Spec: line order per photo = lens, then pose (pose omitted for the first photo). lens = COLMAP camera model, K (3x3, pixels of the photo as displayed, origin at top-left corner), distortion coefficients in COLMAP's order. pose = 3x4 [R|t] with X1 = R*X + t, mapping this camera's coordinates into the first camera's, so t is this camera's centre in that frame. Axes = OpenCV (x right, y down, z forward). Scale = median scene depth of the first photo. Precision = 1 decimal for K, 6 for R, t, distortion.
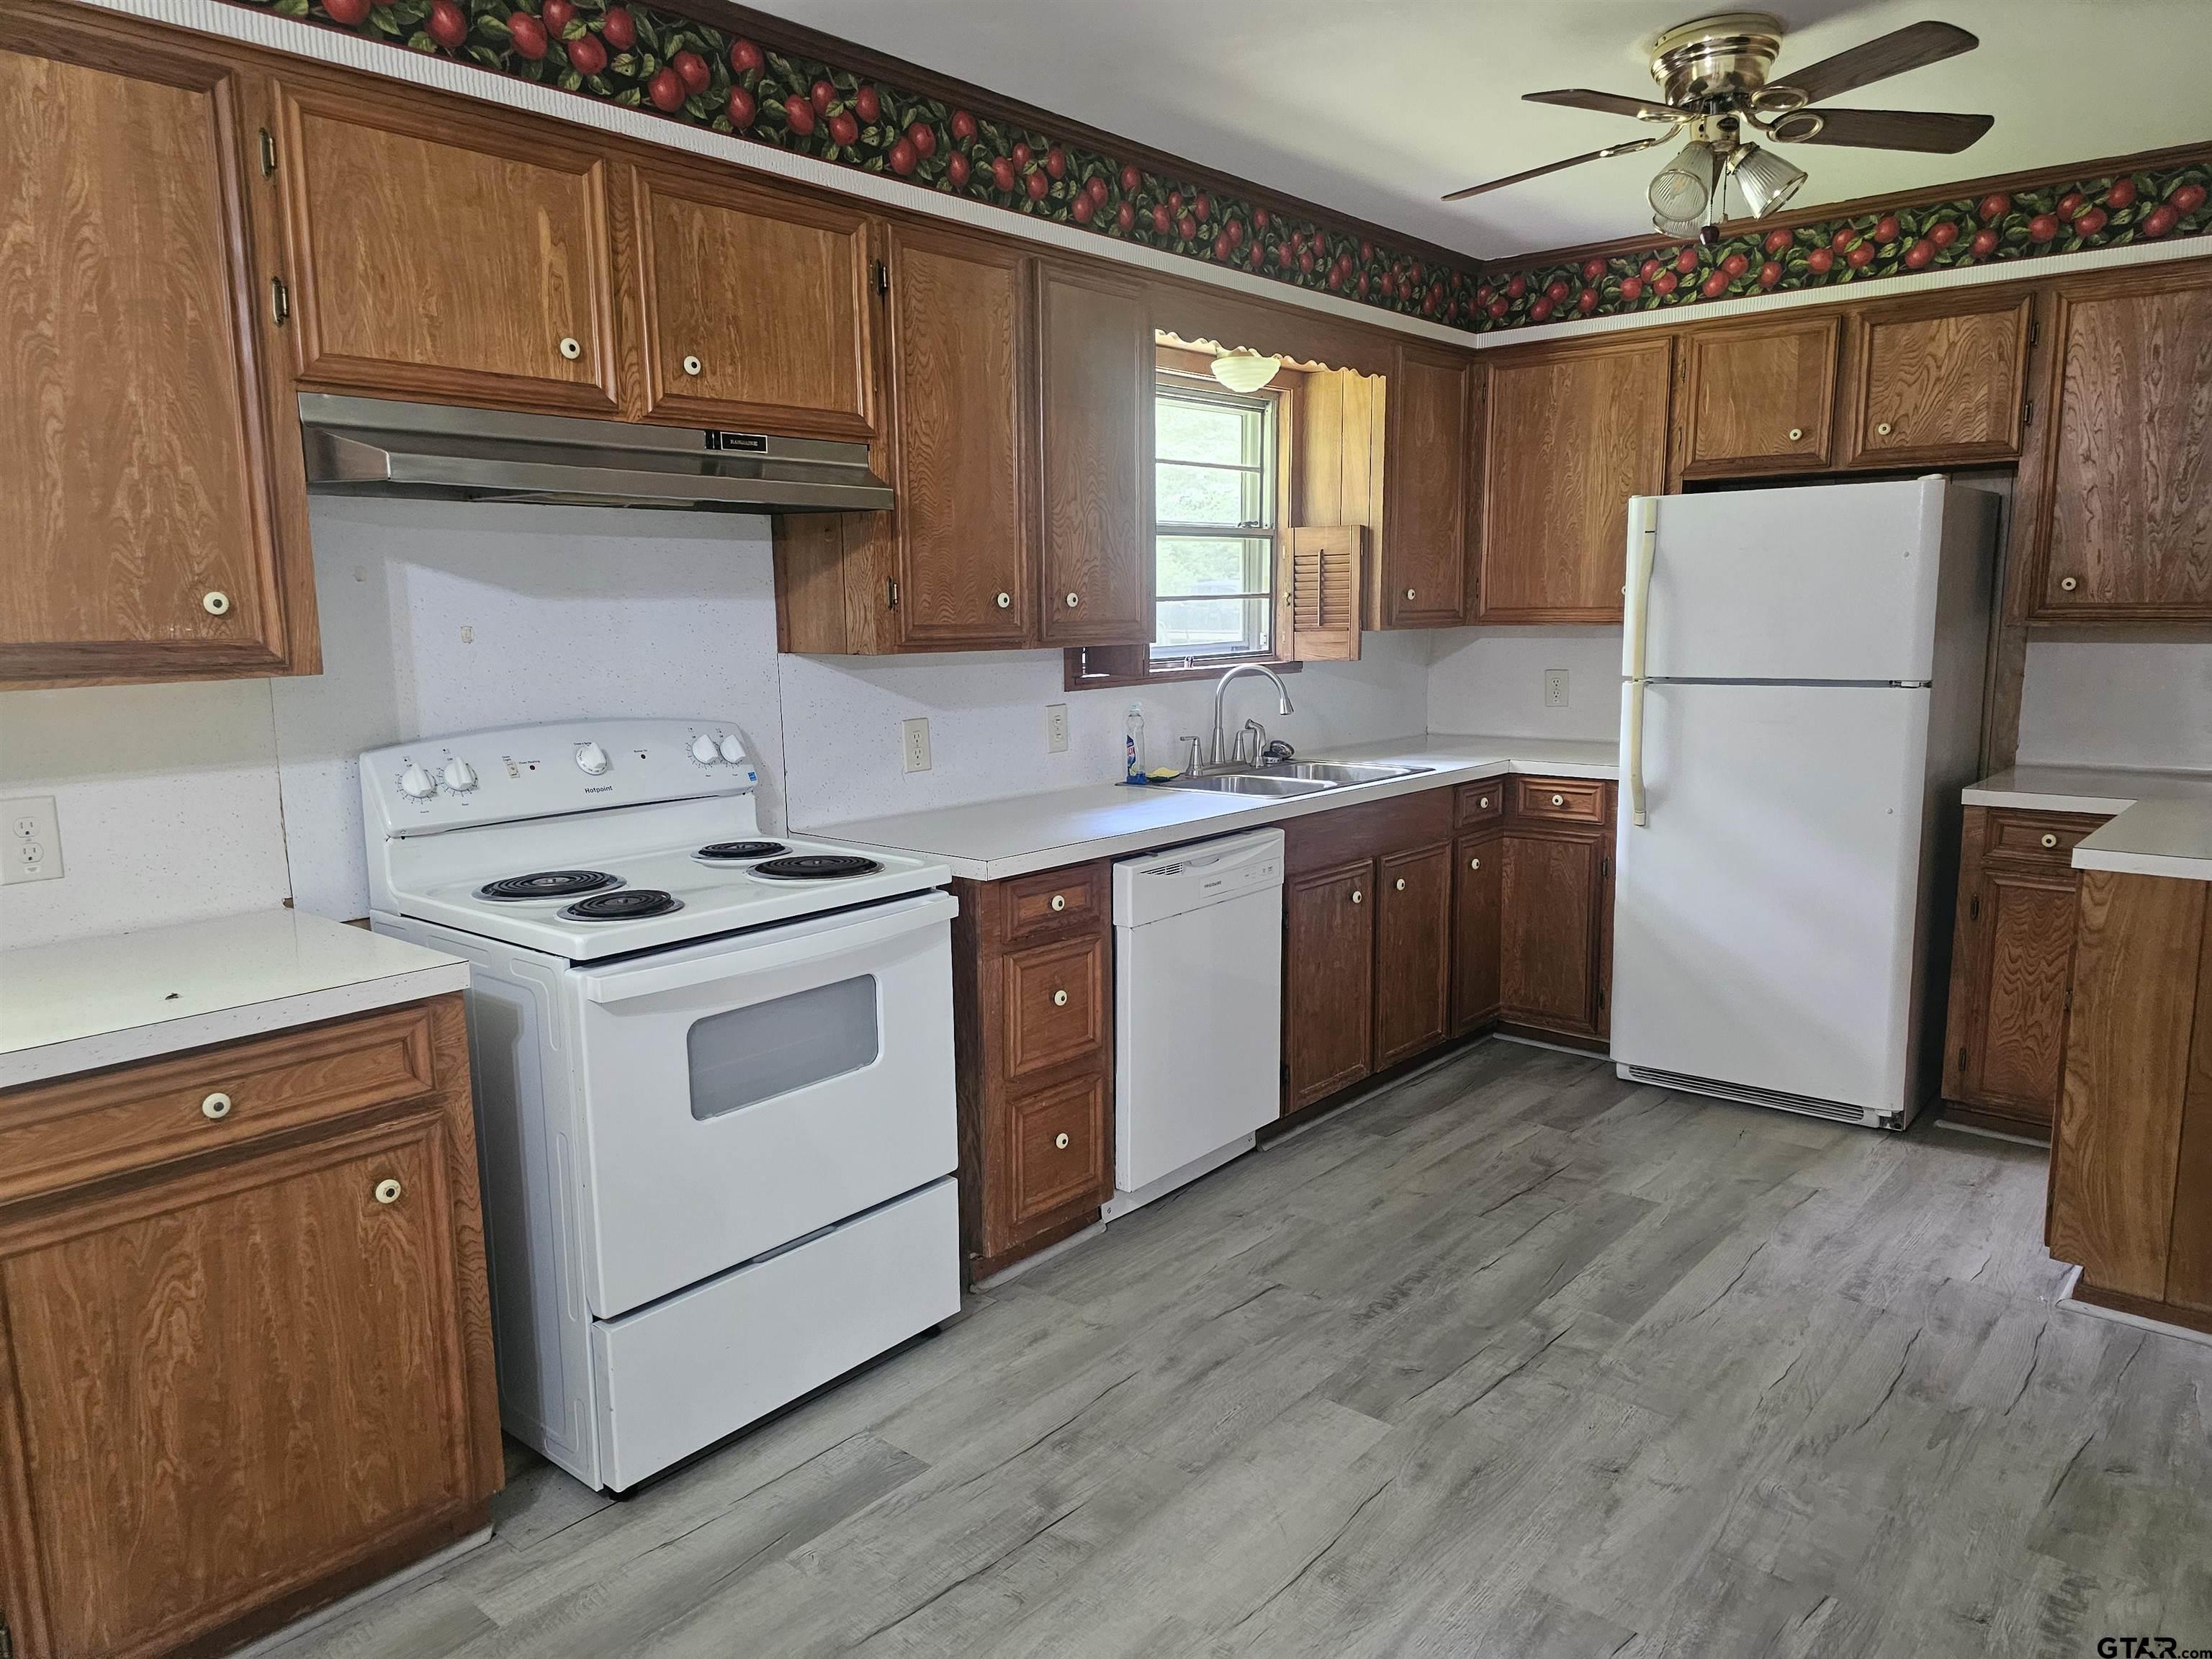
lens RADIAL K [[1494.6, 0, 1104.8], [0, 1494.6, 838.1], [0, 0, 1]] dist [0.048004, -0.050834]
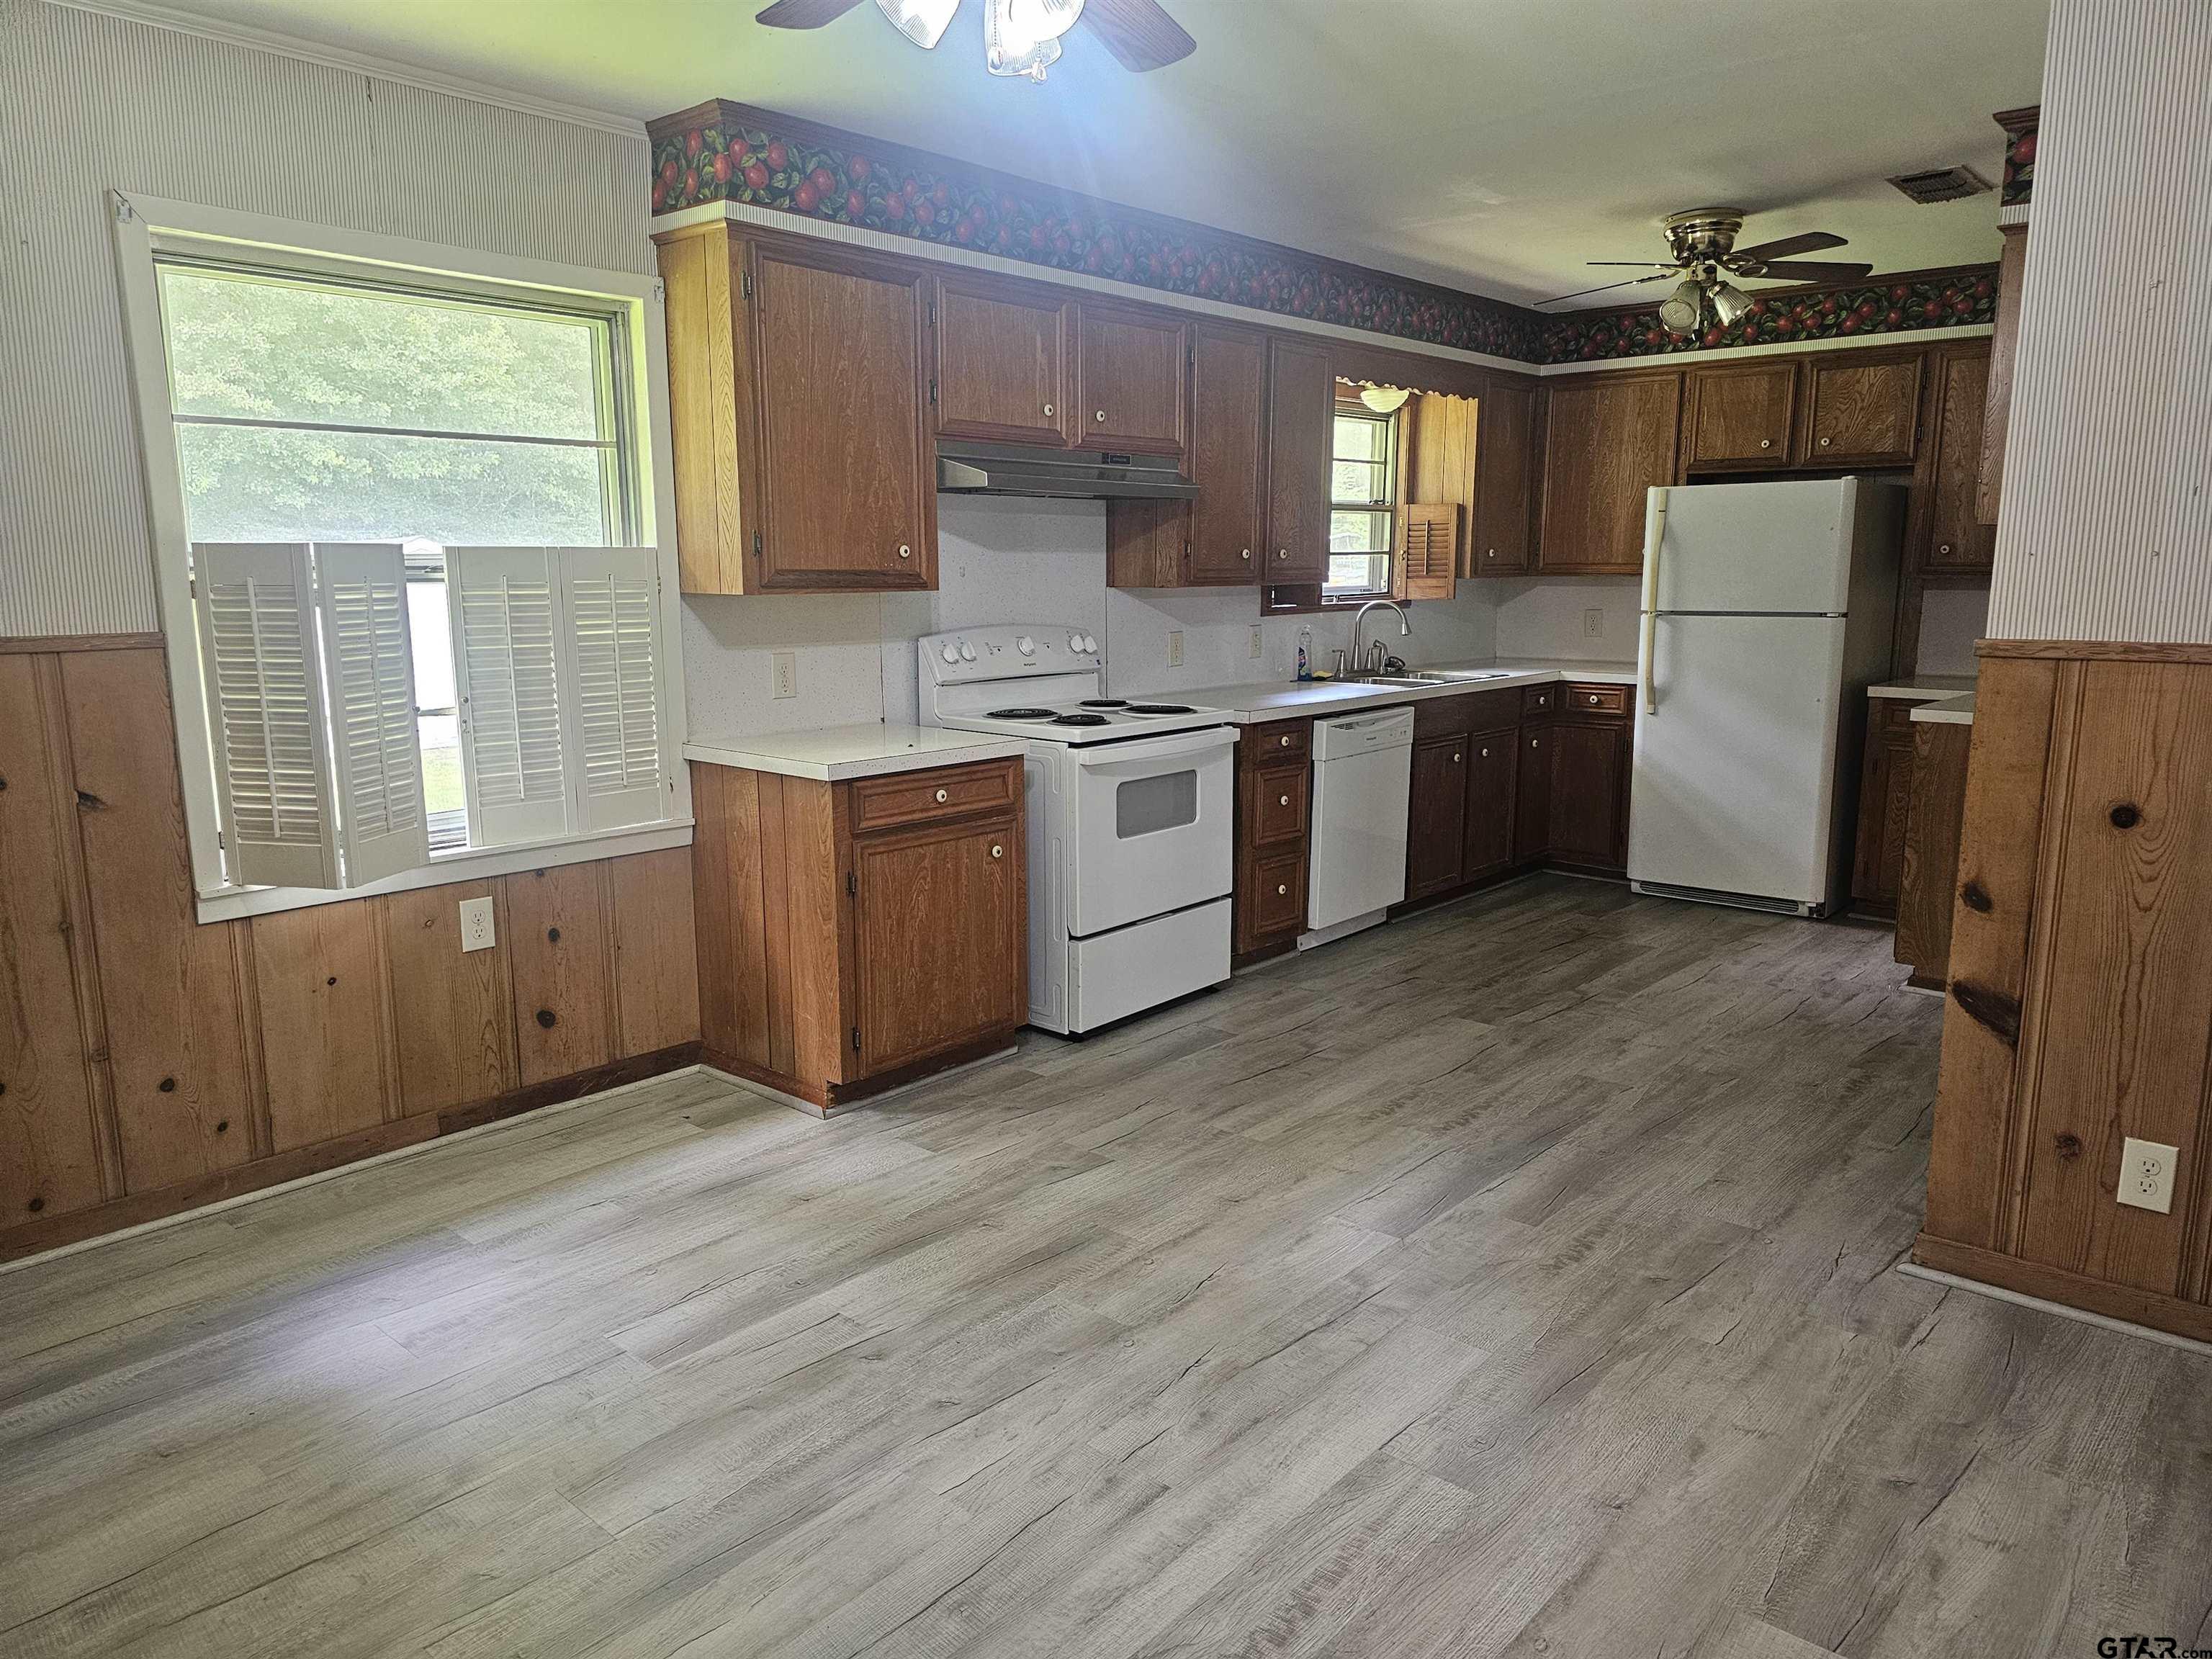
lens RADIAL K [[1494.6, 0, 1085.9], [0, 1494.6, 833.5], [0, 0, 1]] dist [0.048004, -0.050834]
pose [[0.999634, 0.013172, -0.023644, -0.207550], [-0.012635, 0.999663, 0.022695, 0.109458], [0.023935, -0.022388, 0.999463, -0.631402]]
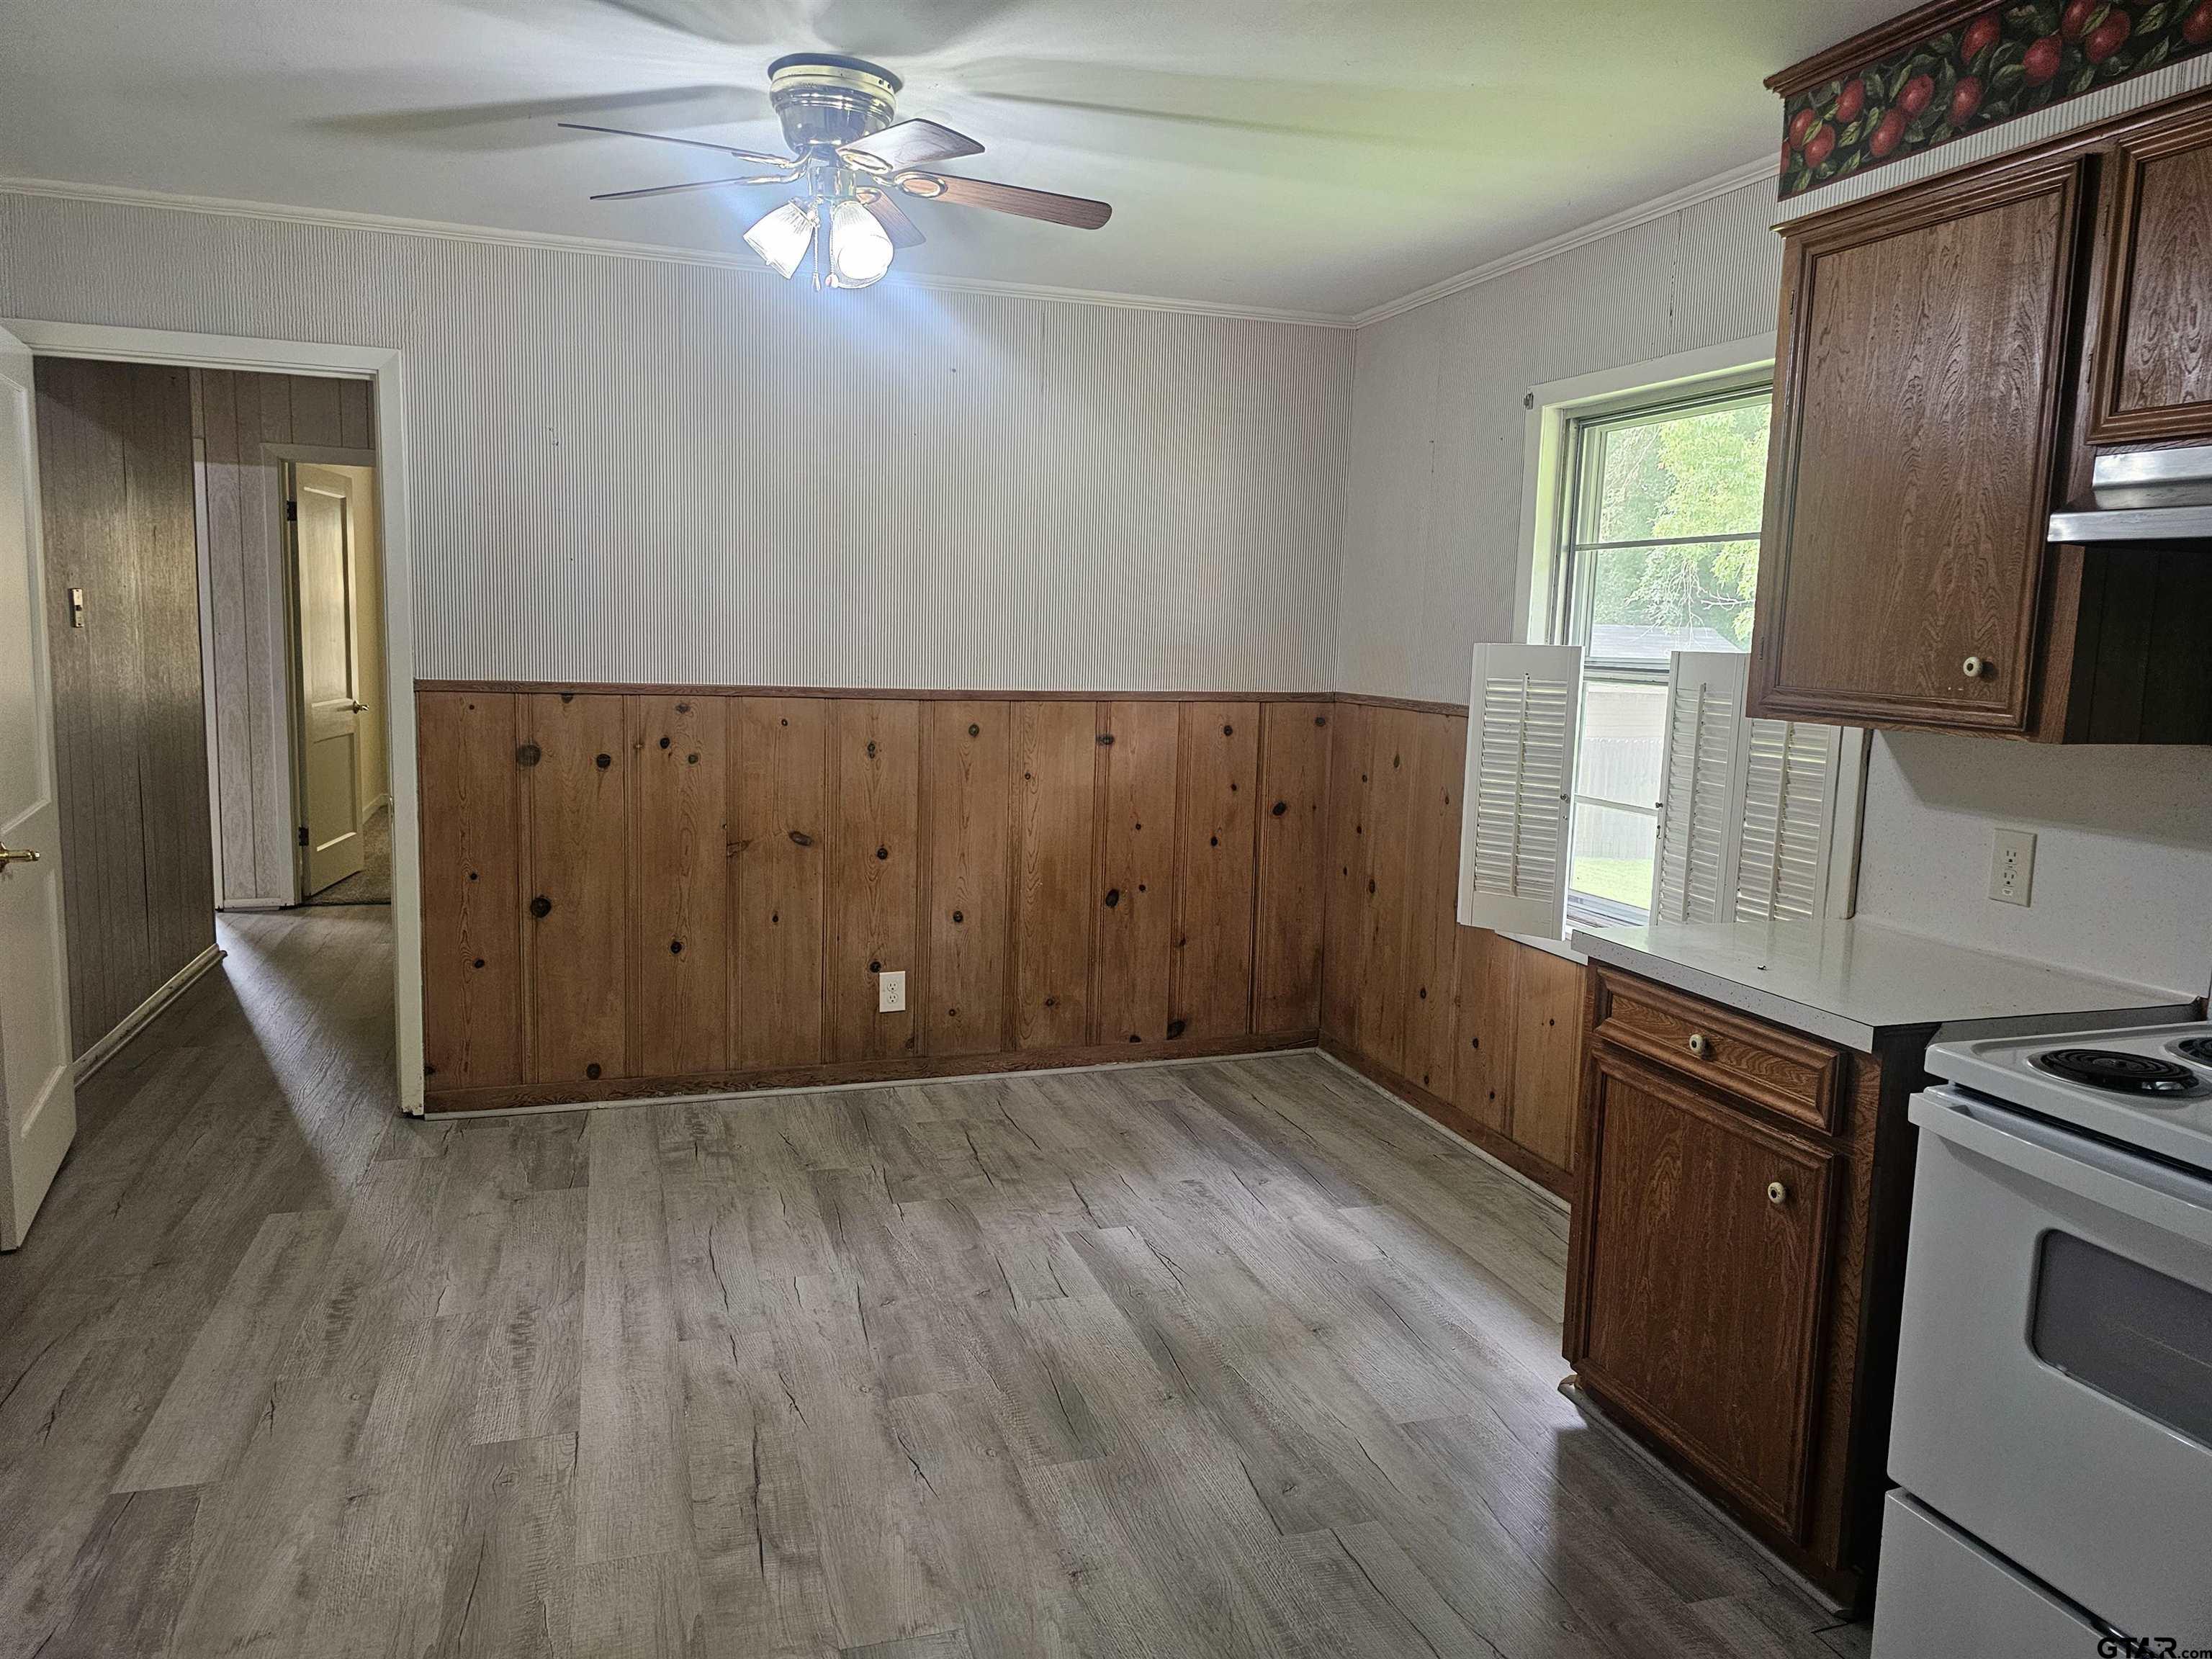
lens RADIAL K [[1494.6, 0, 1108.3], [0, 1494.6, 810.2], [0, 0, 1]] dist [0.048004, -0.050834]
pose [[-0.516934, 0.098507, -0.850338, 0.457441], [-0.163990, 0.963563, 0.211315, -0.125327], [0.840170, 0.248683, -0.481944, 0.698924]]
